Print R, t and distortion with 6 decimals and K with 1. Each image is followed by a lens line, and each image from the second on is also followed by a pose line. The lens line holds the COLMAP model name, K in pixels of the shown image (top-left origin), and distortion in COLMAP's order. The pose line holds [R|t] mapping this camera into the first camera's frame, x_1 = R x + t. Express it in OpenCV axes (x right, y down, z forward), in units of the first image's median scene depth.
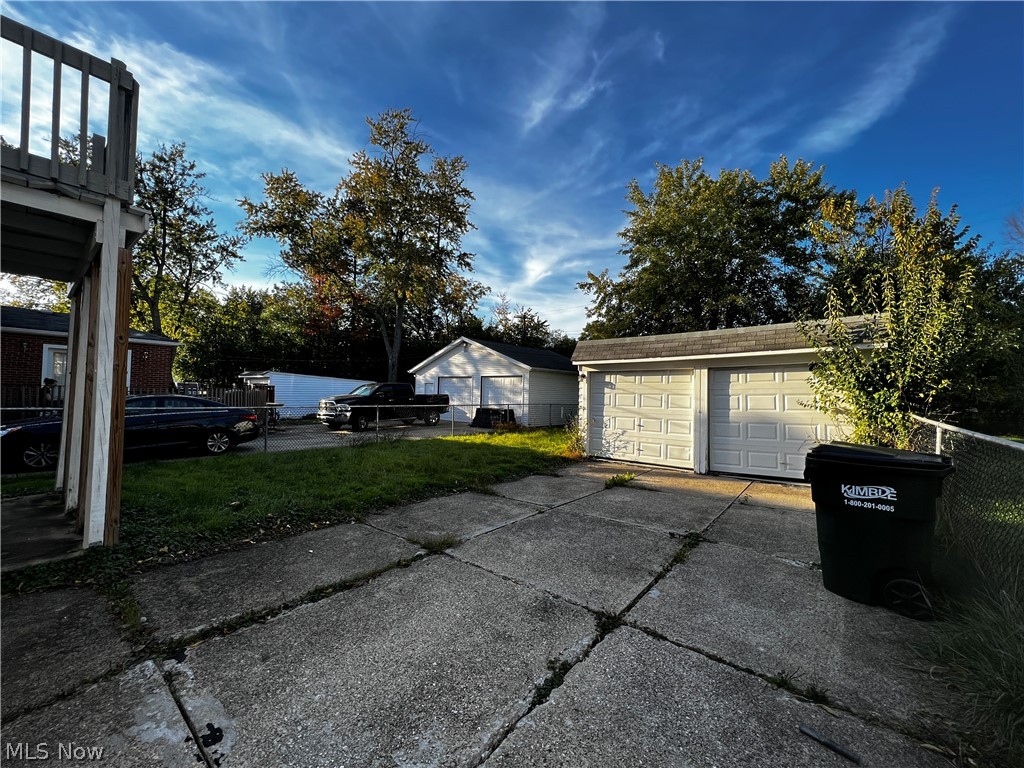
lens RADIAL K [[411.9, 0, 510.4], [0, 411.9, 386.0], [0, 0, 1]] dist [-0.001345, 0.000222]
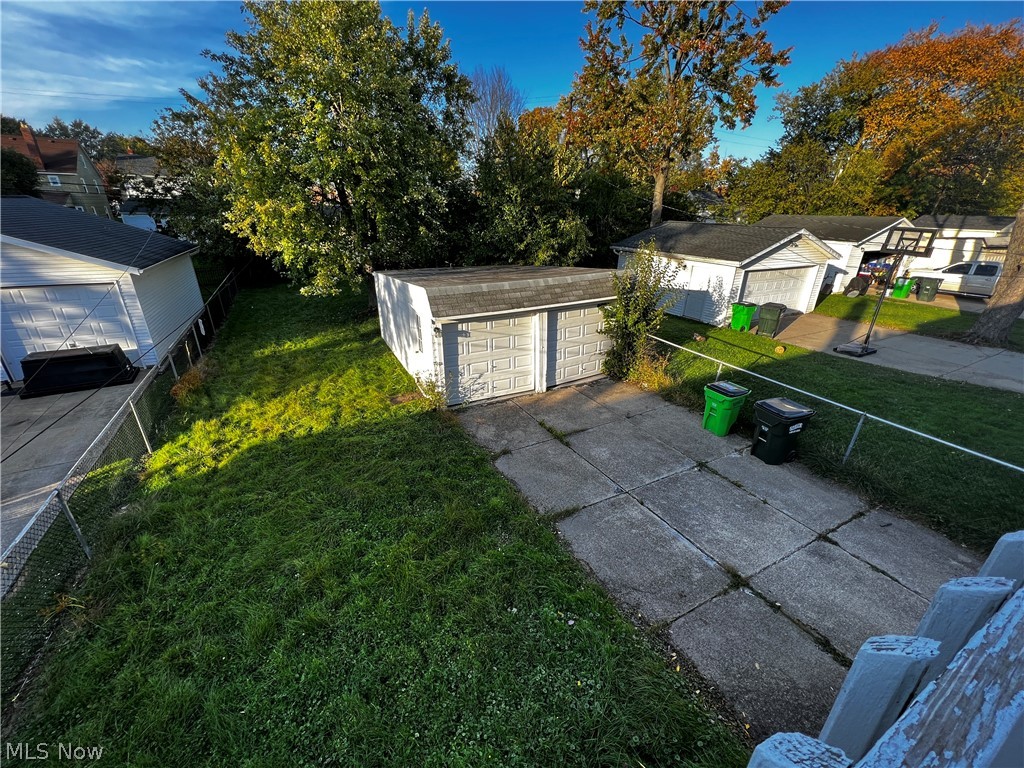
lens RADIAL K [[410.7, 0, 509.3], [0, 410.7, 384.2], [0, 0, 1]] dist [-0.001329, 0.000162]
pose [[0.399562, -0.373483, 0.837174, -0.272579], [-0.027178, 0.908014, 0.418058, -0.146159], [-0.916303, -0.189793, 0.352658, 0.267362]]
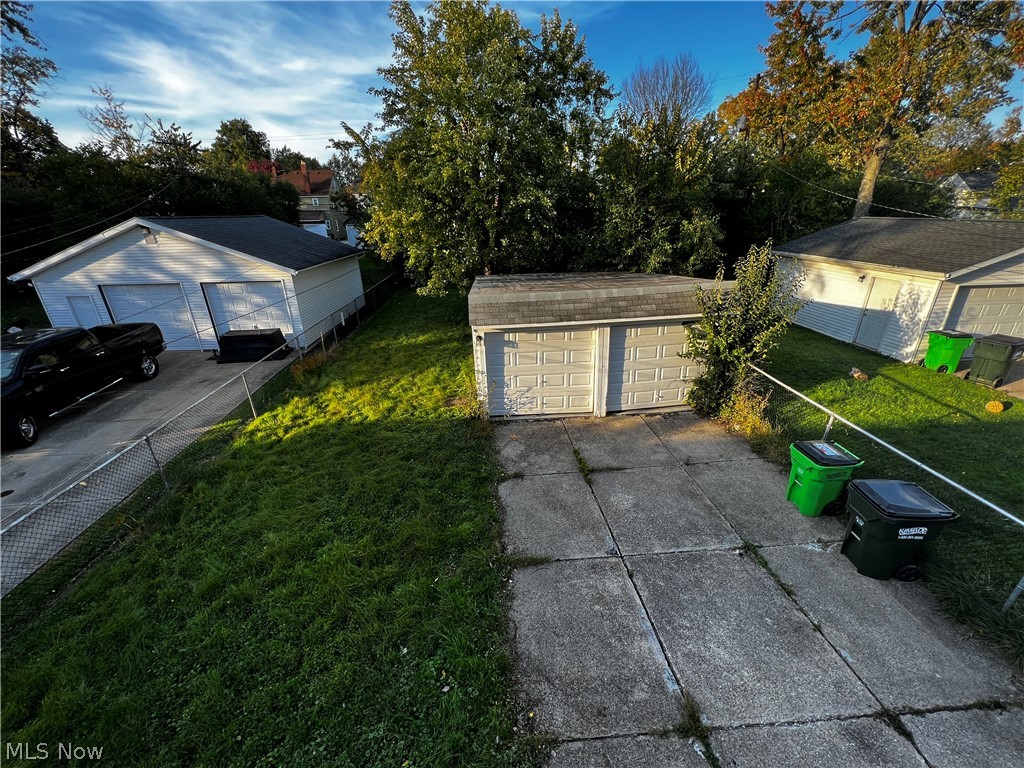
lens RADIAL K [[411.9, 0, 509.0], [0, 411.9, 383.8], [0, 0, 1]] dist [-0.001345, 0.000222]
pose [[0.733584, -0.294983, 0.612241, -0.169524], [0.021515, 0.910515, 0.412915, -0.147691], [-0.679258, -0.289735, 0.674286, 0.175682]]
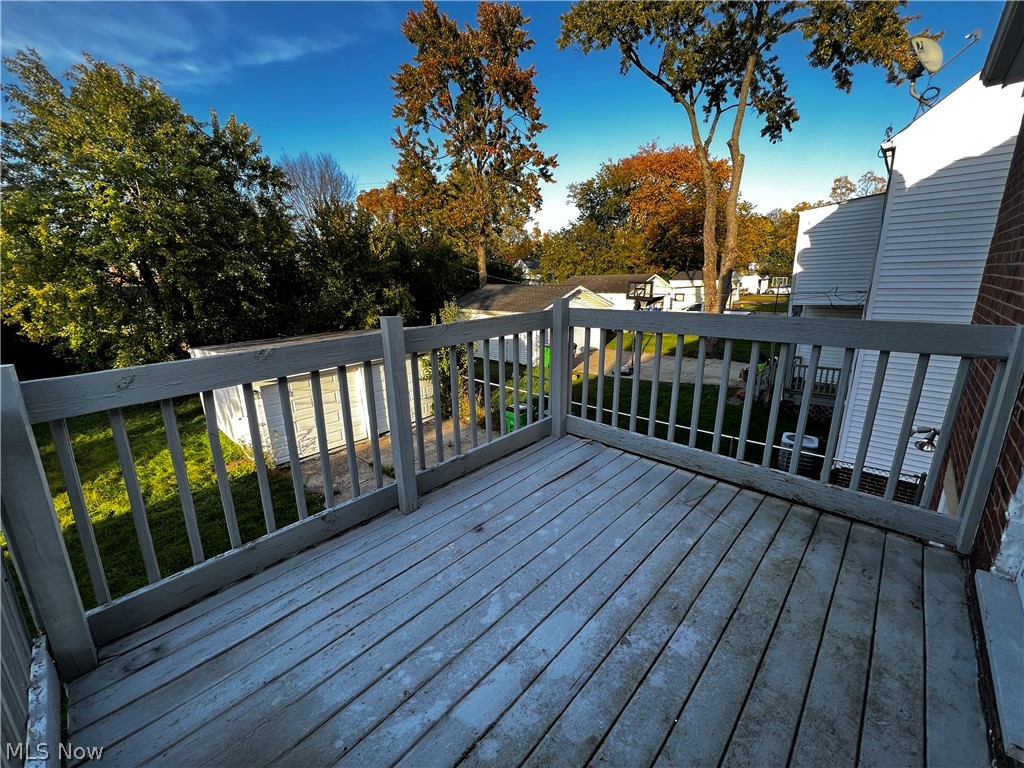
lens RADIAL K [[411.9, 0, 511.4], [0, 411.9, 383.8], [0, 0, 1]] dist [-0.001345, 0.000222]
pose [[0.071173, -0.273063, 0.959360, -0.340207], [0.004953, 0.961884, 0.273414, -0.149217], [-0.997452, -0.014708, 0.069812, 0.180347]]
